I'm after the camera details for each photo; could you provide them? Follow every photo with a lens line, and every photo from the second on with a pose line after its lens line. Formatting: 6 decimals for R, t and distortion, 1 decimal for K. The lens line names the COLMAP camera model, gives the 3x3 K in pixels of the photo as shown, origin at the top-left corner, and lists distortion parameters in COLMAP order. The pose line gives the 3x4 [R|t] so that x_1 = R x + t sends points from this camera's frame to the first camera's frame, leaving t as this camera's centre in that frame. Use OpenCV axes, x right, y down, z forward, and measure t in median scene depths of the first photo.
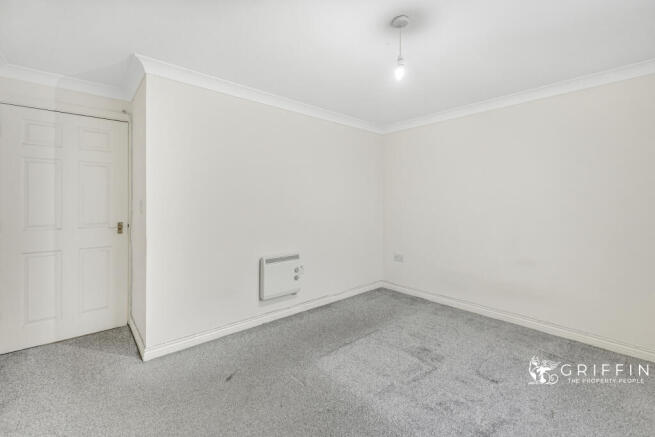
lens RADIAL K [[273.8, 0, 327.4], [0, 273.8, 199.8], [0, 0, 1]] dist [-0.000120, -0.000095]
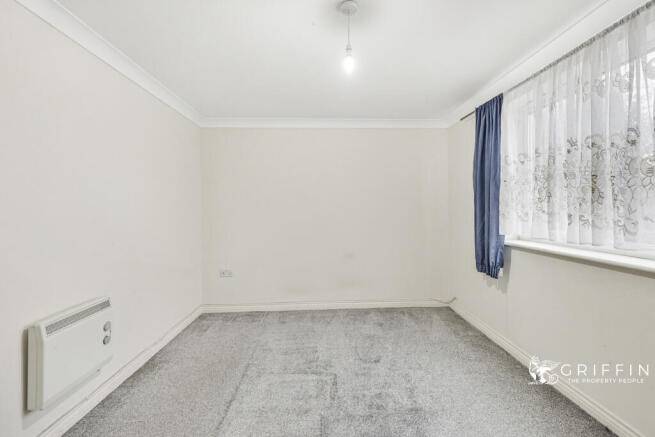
lens RADIAL K [[269.3, 0, 327.9], [0, 269.3, 208.7], [0, 0, 1]] dist [-0.000292, -0.000271]
pose [[0.639509, -0.007615, 0.768746, -0.267806], [0.004547, 0.999971, 0.006122, 0.002403], [-0.768771, -0.000419, 0.639525, 0.283865]]
